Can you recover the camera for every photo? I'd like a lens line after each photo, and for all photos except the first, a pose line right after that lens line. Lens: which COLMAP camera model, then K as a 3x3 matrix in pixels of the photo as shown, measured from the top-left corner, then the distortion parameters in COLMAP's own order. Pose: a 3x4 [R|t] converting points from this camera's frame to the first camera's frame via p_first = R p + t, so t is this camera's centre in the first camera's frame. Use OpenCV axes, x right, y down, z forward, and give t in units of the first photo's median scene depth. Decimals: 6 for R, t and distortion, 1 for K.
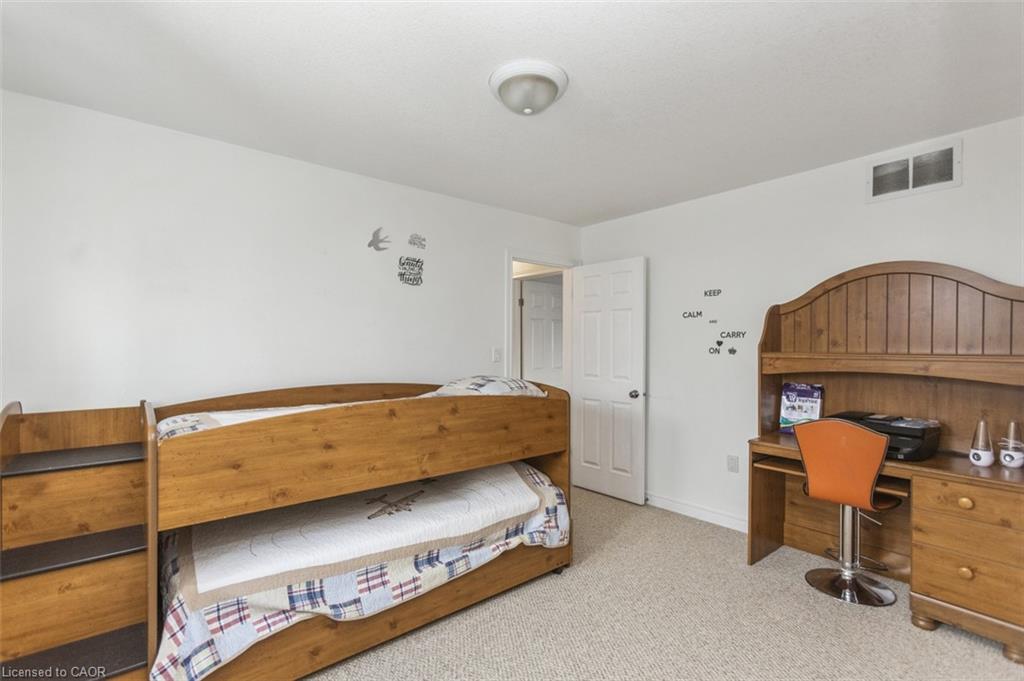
lens RADIAL K [[466.4, 0, 512.0], [0, 466.4, 340.5], [0, 0, 1]] dist [0.002894, 0.000665]
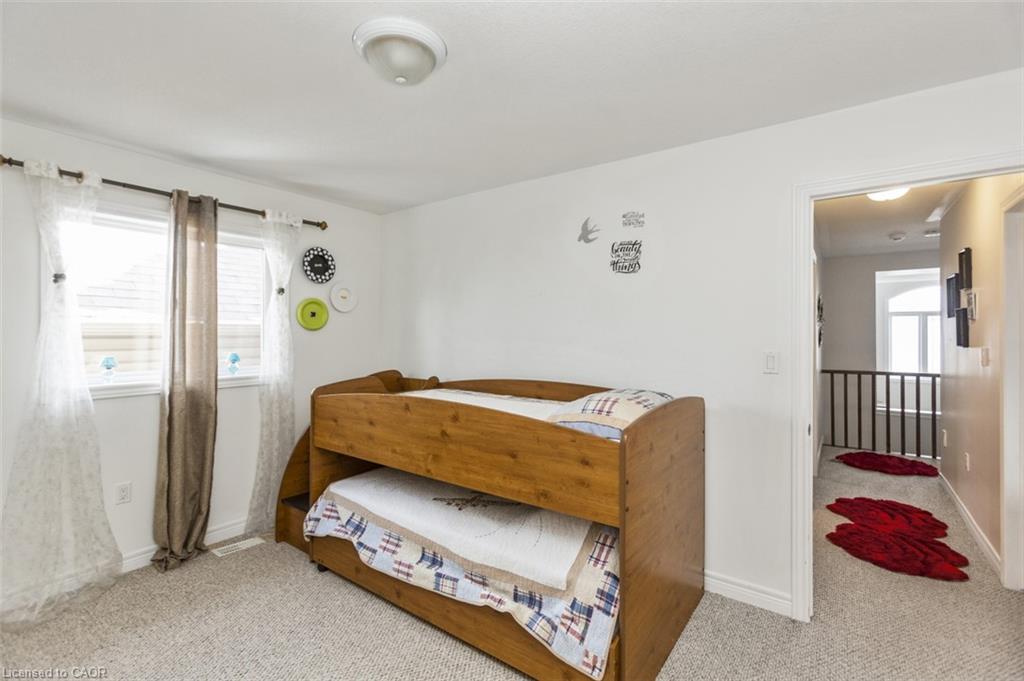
lens RADIAL K [[459.6, 0, 512.0], [0, 459.6, 327.7], [0, 0, 1]] dist [-0.001969, 0.000113]
pose [[0.249385, -0.011325, -0.968338, 0.811406], [0.006841, 0.999927, -0.009932, -0.021375], [0.968380, -0.004148, 0.249444, 0.894499]]
